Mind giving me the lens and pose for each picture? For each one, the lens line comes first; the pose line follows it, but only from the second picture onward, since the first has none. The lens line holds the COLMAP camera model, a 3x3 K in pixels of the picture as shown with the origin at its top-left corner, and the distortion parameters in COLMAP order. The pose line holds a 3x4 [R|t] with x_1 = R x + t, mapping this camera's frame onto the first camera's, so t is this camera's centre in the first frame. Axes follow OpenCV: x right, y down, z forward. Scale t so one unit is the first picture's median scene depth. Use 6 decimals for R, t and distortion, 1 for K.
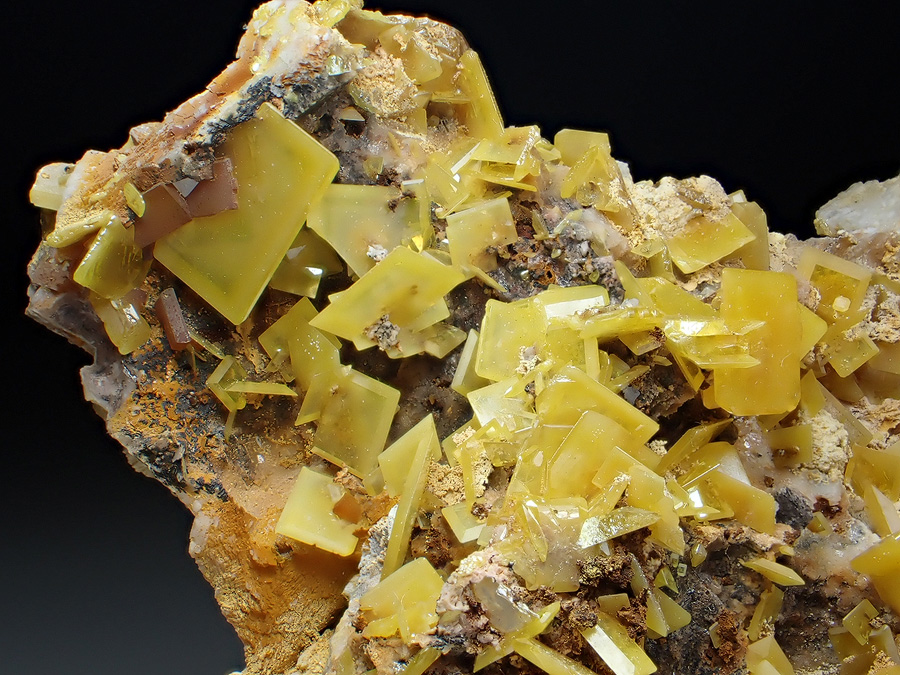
lens RADIAL K [[1484.9, 0, 456.6], [0, 1484.9, 330.4], [0, 0, 1]] dist [-0.015428, 0.000000]
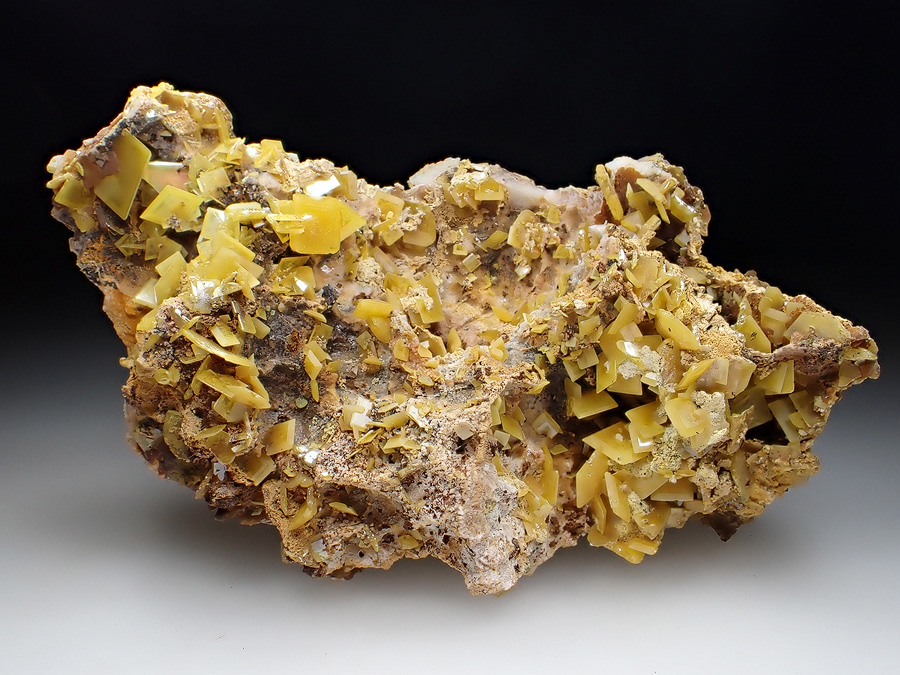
lens RADIAL K [[866.2, 0, 449.7], [0, 866.2, 333.4], [0, 0, 1]] dist [-0.035127, 0.000000]
pose [[0.997597, 0.011727, -0.068286, 0.506011], [-0.006944, 0.997532, 0.069864, 0.082987], [0.068937, -0.069222, 0.995217, -0.417792]]
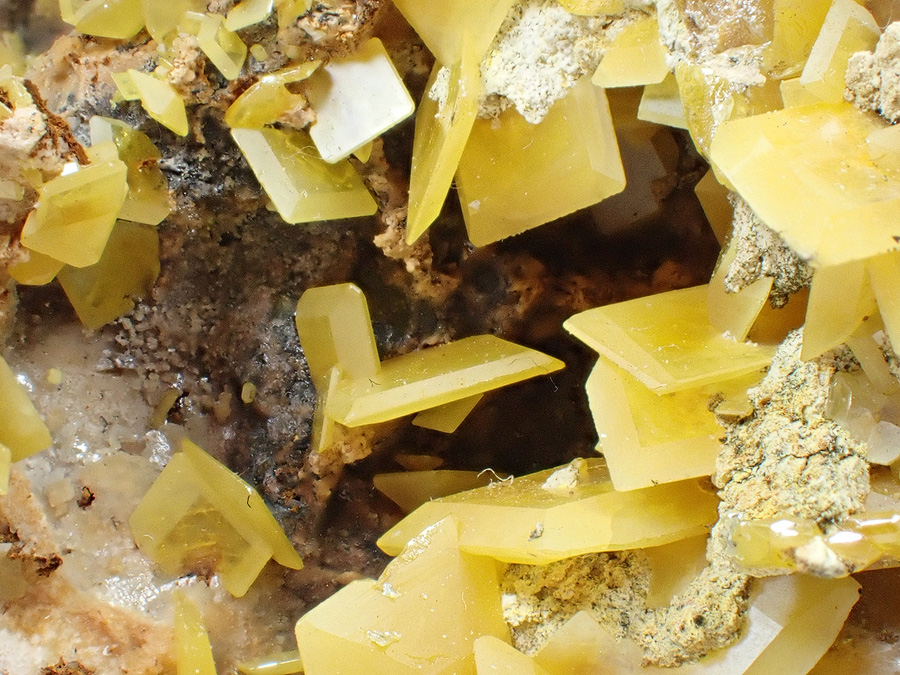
lens RADIAL K [[3001.5, 0, 449.9], [0, 3001.5, 338.7], [0, 0, 1]] dist [-0.213057, 0.000000]
pose [[0.989479, -0.105881, -0.098592, 0.746134], [0.072930, 0.953587, -0.292151, 0.564557], [0.124949, 0.281887, 0.951277, 0.123914]]
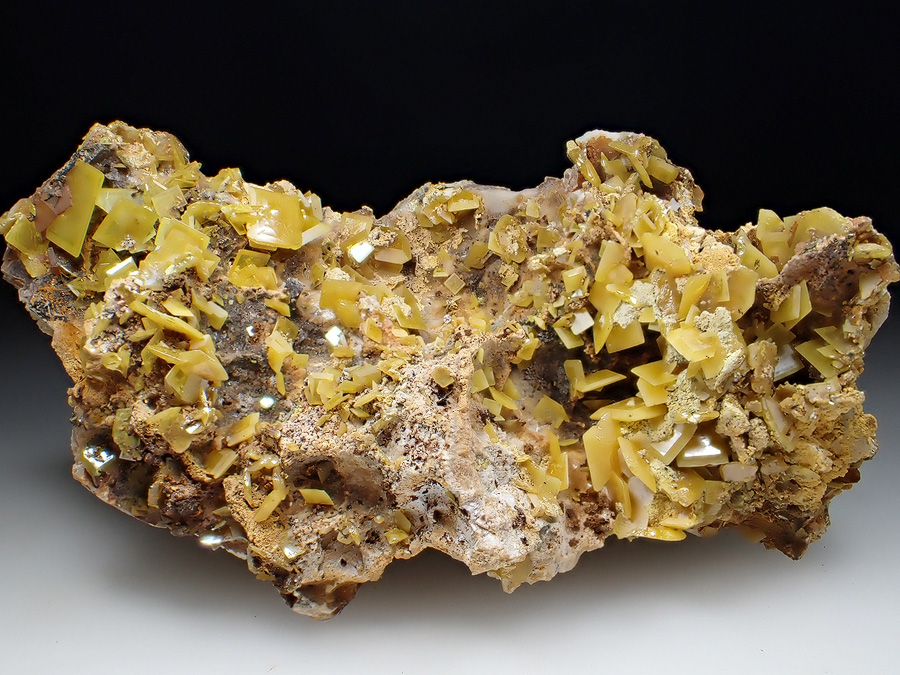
lens RADIAL K [[1096.0, 0, 446.7], [0, 1096.0, 333.2], [0, 0, 1]] dist [-0.038727, 0.000000]
pose [[0.987064, -0.124630, -0.100854, 0.598911], [0.092731, 0.956961, -0.275002, 0.652825], [0.130787, 0.262092, 0.956139, -0.547890]]
